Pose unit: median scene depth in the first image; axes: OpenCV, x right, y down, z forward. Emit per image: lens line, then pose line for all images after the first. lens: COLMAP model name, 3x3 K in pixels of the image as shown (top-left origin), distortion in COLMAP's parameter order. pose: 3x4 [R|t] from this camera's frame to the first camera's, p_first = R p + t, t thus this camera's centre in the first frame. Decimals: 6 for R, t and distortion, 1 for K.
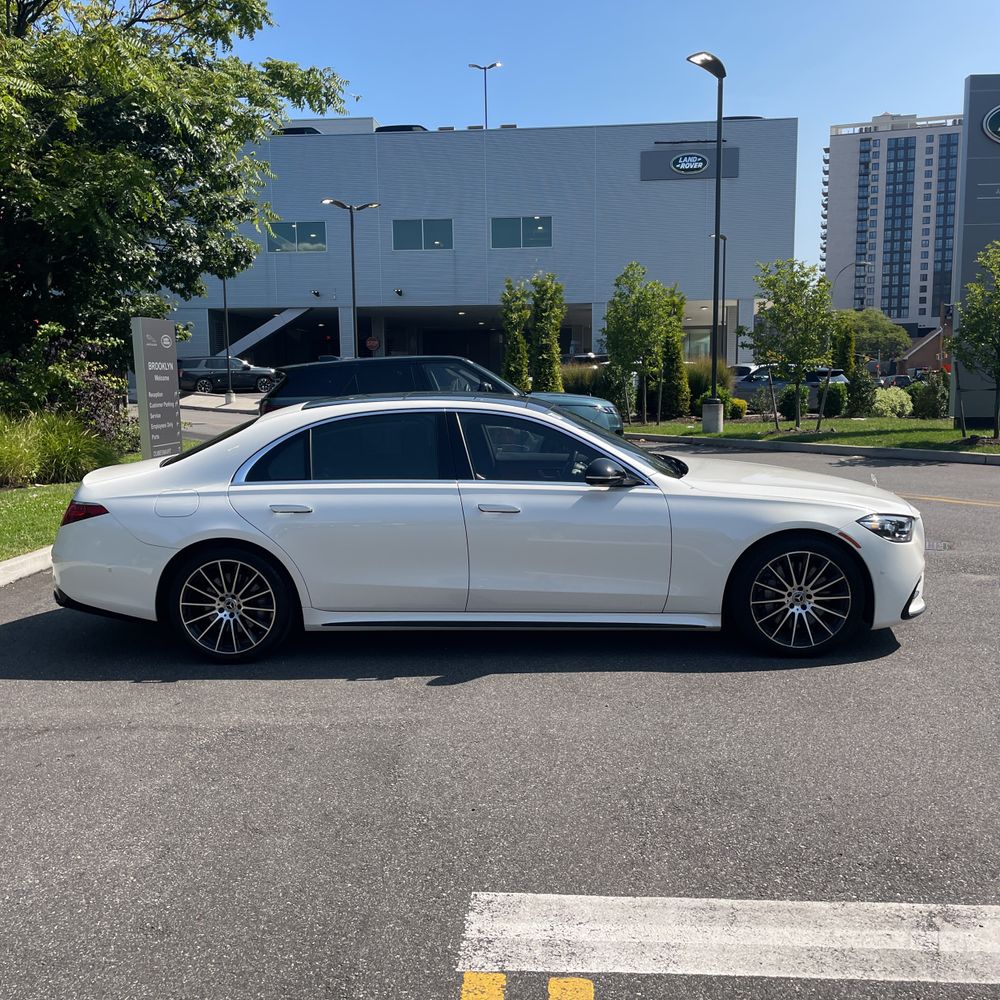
lens RADIAL K [[1006.6, 0, 510.1], [0, 1006.6, 514.4], [0, 0, 1]] dist [0.080898, -0.091938]
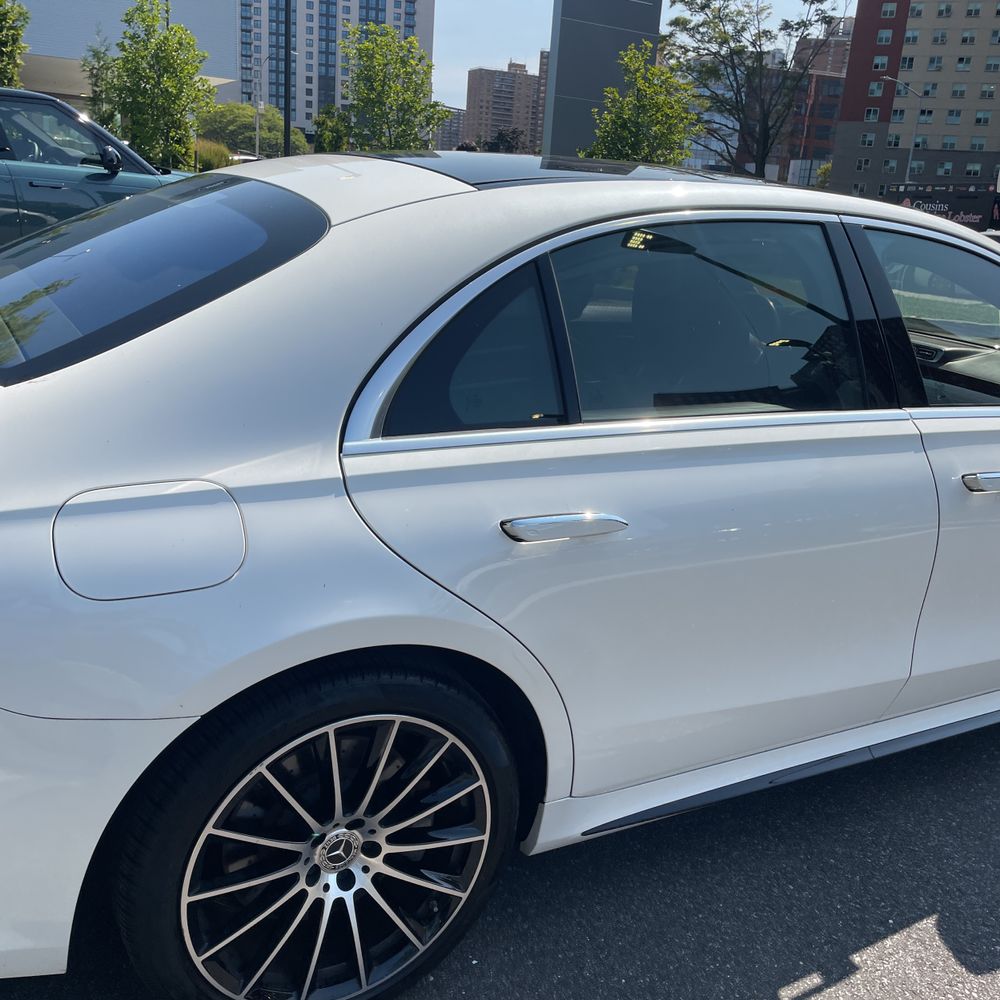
lens RADIAL K [[1006.6, 0, 510.1], [0, 1006.6, 514.4], [0, 0, 1]] dist [0.080898, -0.091938]
pose [[0.836775, -0.090268, 0.540056, -0.085056], [-0.012332, 0.982960, 0.183405, -0.013981], [-0.547409, -0.160128, 0.821403, 0.162952]]
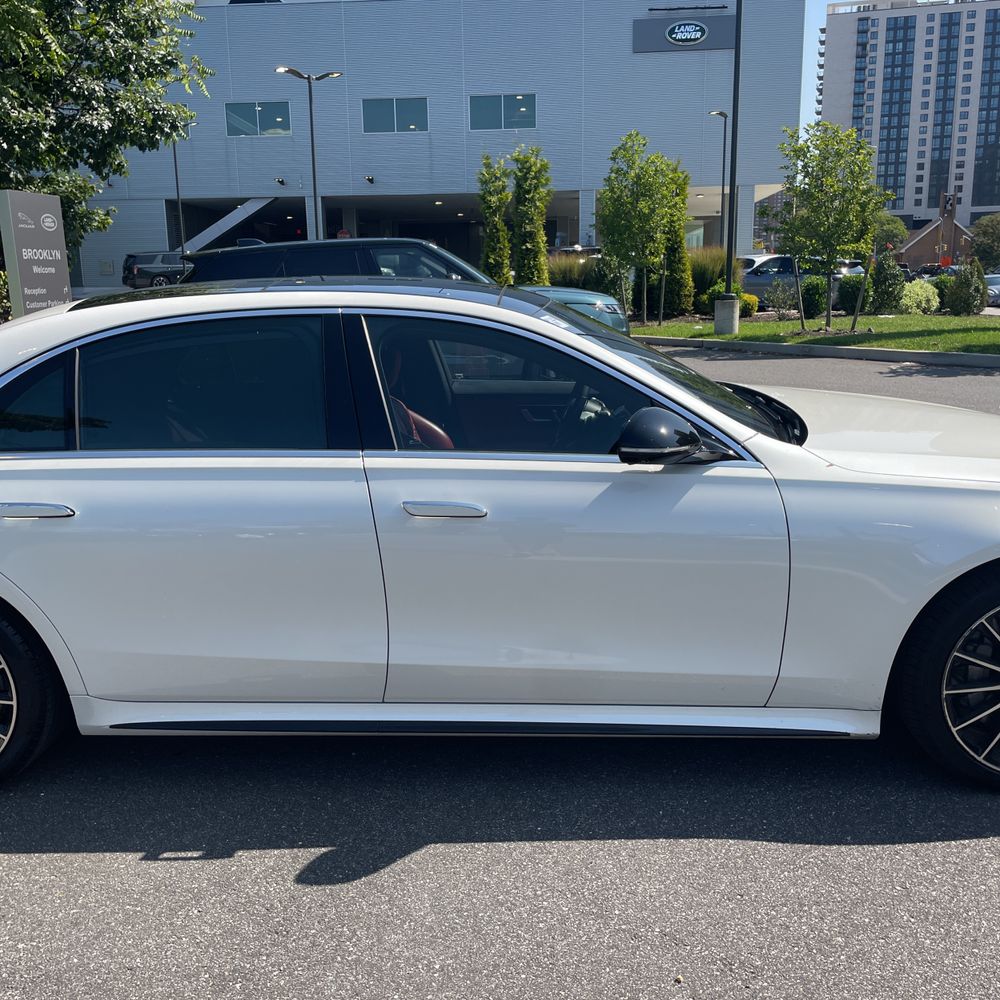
lens RADIAL K [[1011.6, 0, 491.1], [0, 1011.6, 500.7], [0, 0, 1]] dist [0.082627, -0.118275]
pose [[0.999985, -0.004986, -0.002271, 0.002839], [0.005158, 0.996469, 0.083798, -0.011128], [0.001846, -0.083808, 0.996480, 0.105734]]
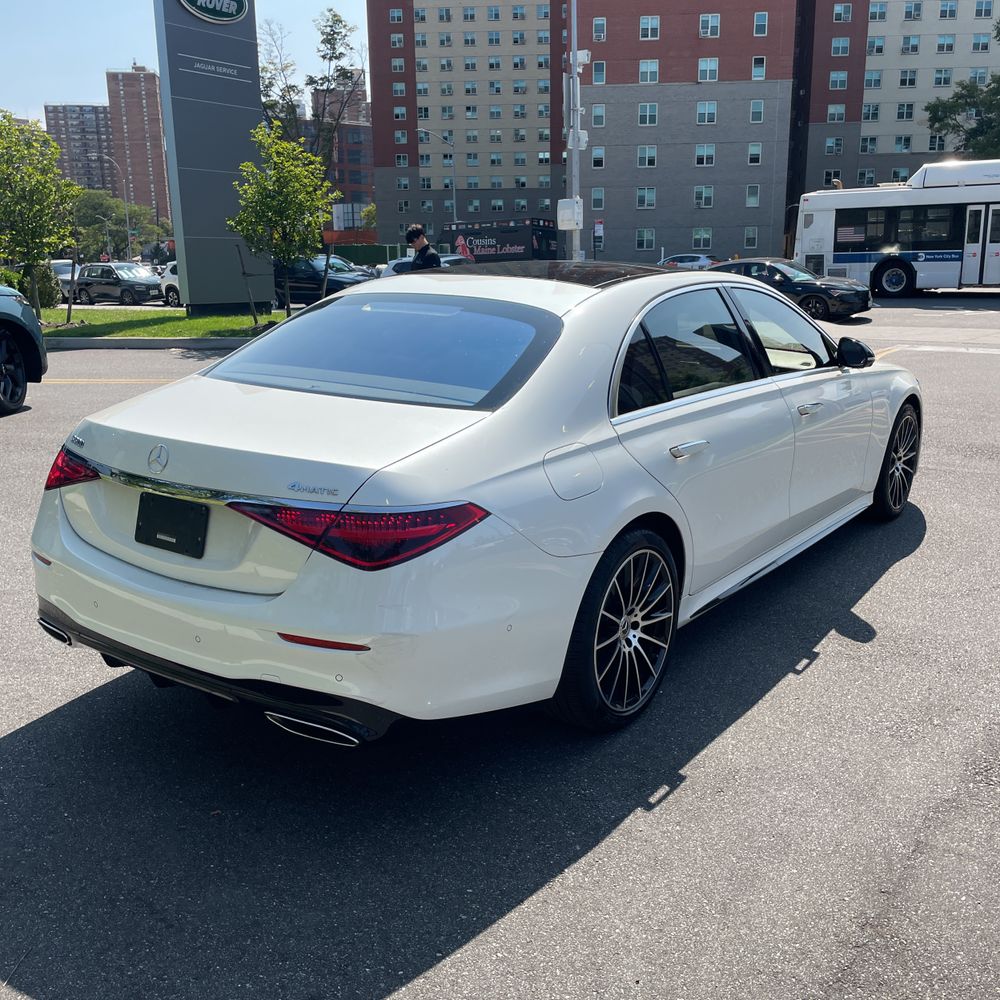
lens RADIAL K [[1004.3, 0, 500.4], [0, 1004.3, 521.2], [0, 0, 1]] dist [0.088461, -0.113915]
pose [[0.549249, -0.203533, 0.810494, -0.171056], [0.112927, 0.979067, 0.169338, -0.017248], [-0.827994, -0.001482, 0.560736, 0.160661]]
